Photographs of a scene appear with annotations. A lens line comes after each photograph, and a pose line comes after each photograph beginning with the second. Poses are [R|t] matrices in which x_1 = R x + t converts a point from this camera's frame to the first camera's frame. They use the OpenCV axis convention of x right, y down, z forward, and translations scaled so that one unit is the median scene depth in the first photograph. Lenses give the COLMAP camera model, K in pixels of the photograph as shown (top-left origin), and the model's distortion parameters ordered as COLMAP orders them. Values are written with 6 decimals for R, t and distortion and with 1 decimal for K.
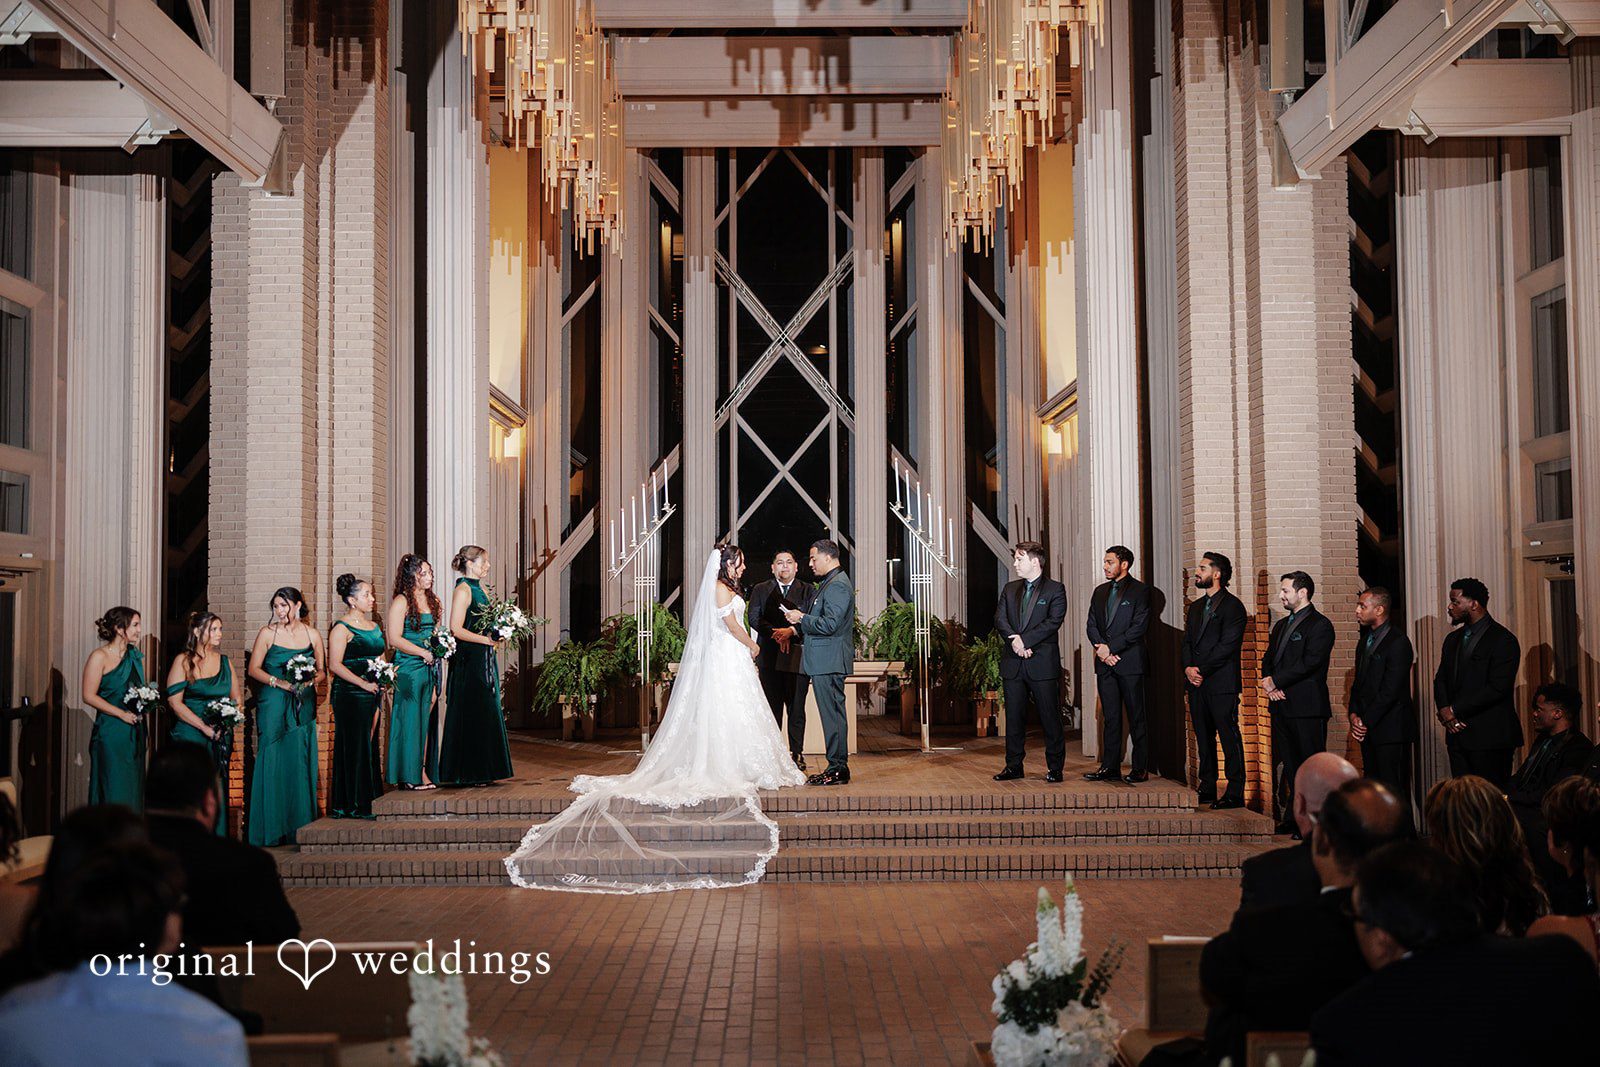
lens RADIAL K [[1499.2, 0, 800.0], [0, 1499.2, 533.5], [0, 0, 1]] dist [0.008214, -0.004452]
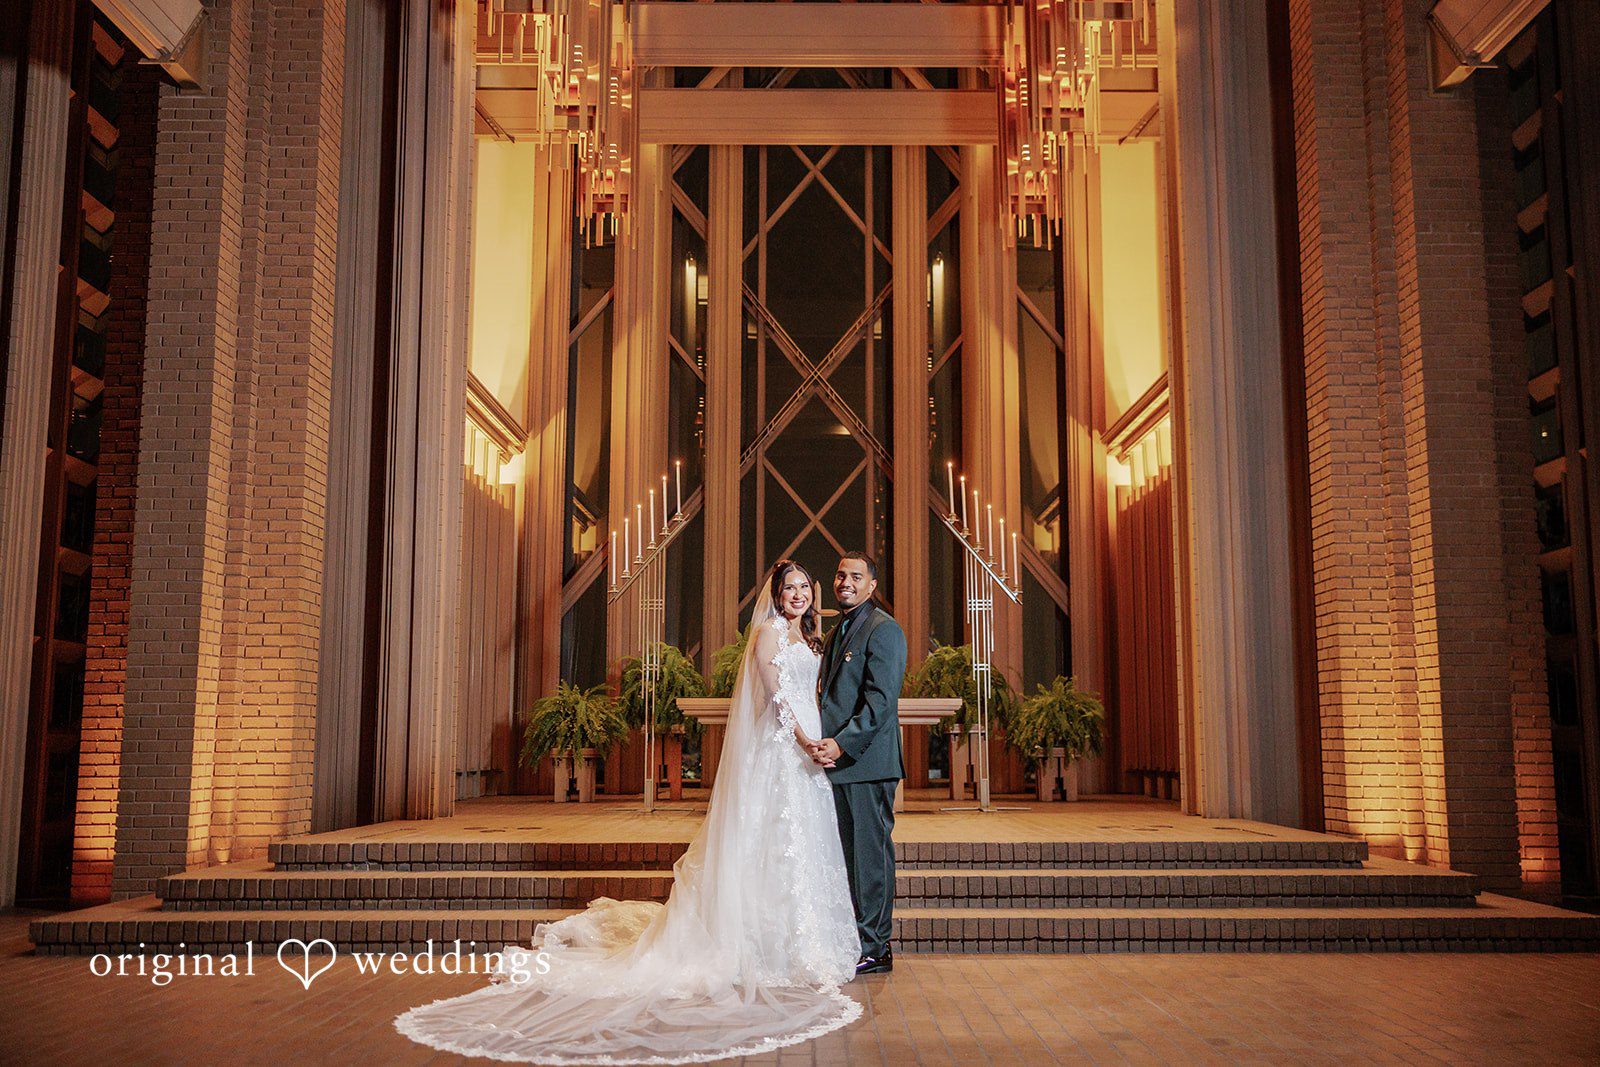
lens RADIAL K [[1452.2, 0, 827.4], [0, 1452.2, 541.3], [0, 0, 1]] dist [0.005323, 0.000059]
pose [[0.999973, 0.007414, 0.000040, -0.003967], [-0.007391, 0.997188, -0.074572, 0.043579], [-0.000593, 0.074569, 0.997216, 0.144120]]
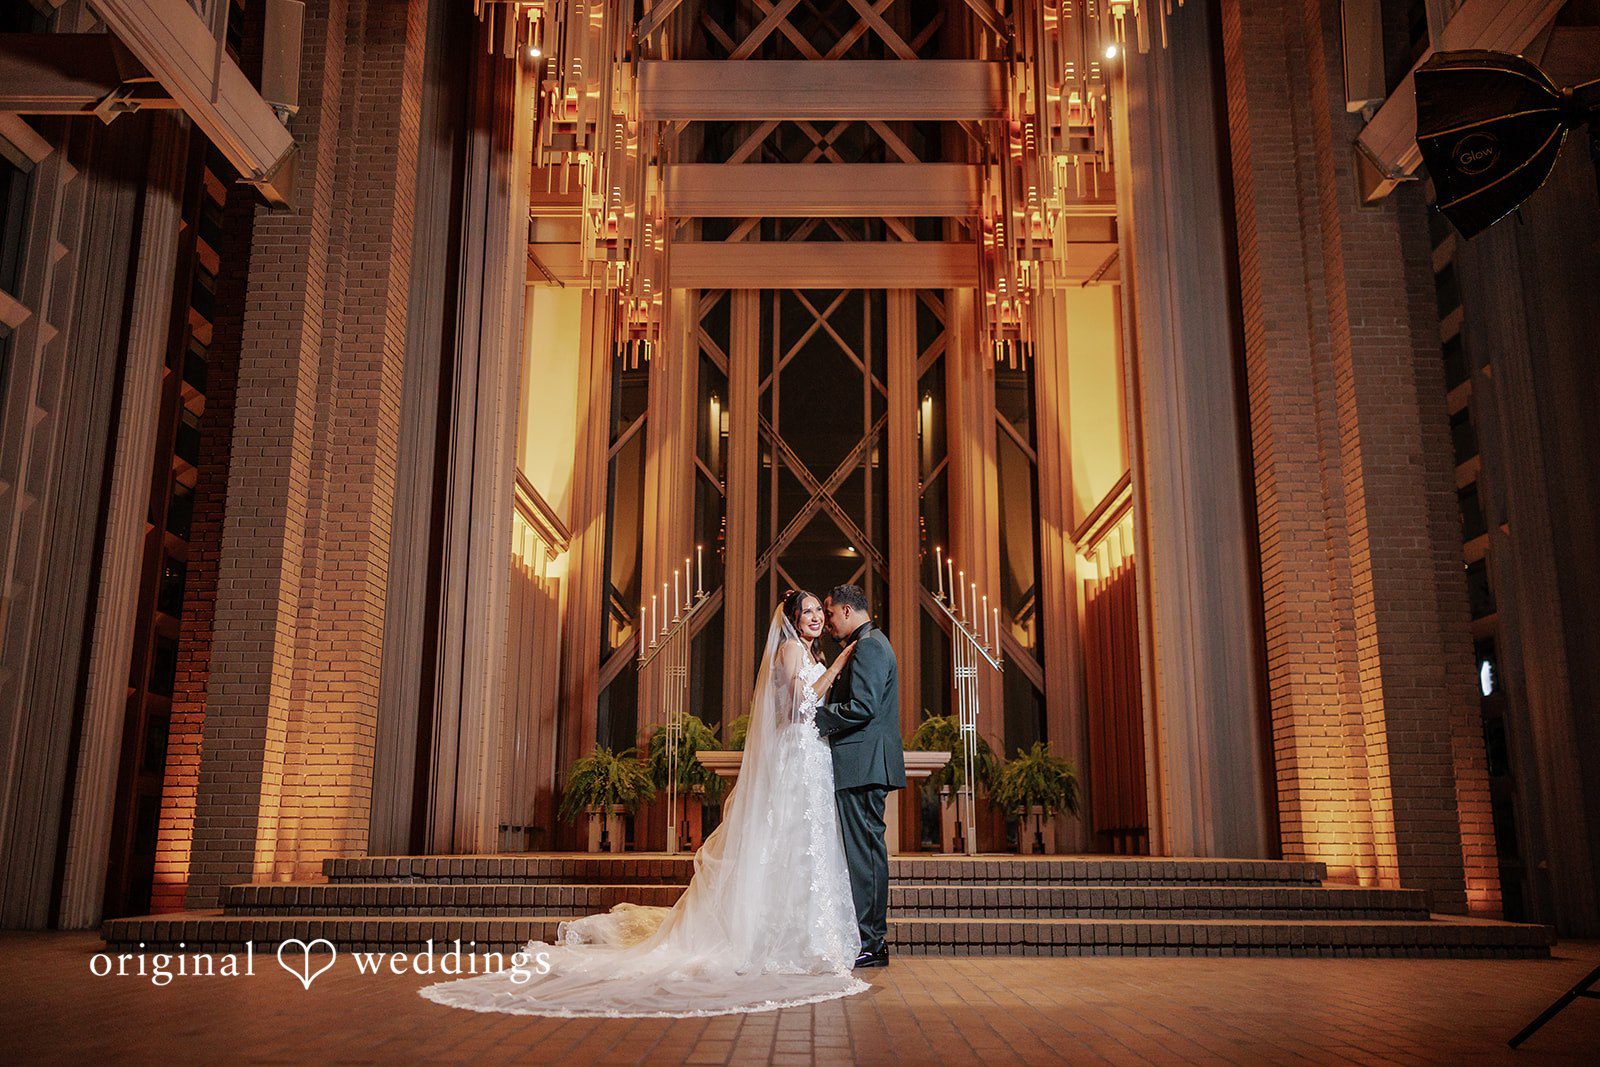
lens RADIAL K [[1240.0, 0, 807.9], [0, 1240.0, 570.9], [0, 0, 1]] dist [0.004180, -0.001508]
pose [[0.999756, 0.007372, -0.020842, -0.002557], [-0.010412, 0.988671, -0.149735, 0.066311], [0.019502, 0.149915, 0.988506, 0.166099]]
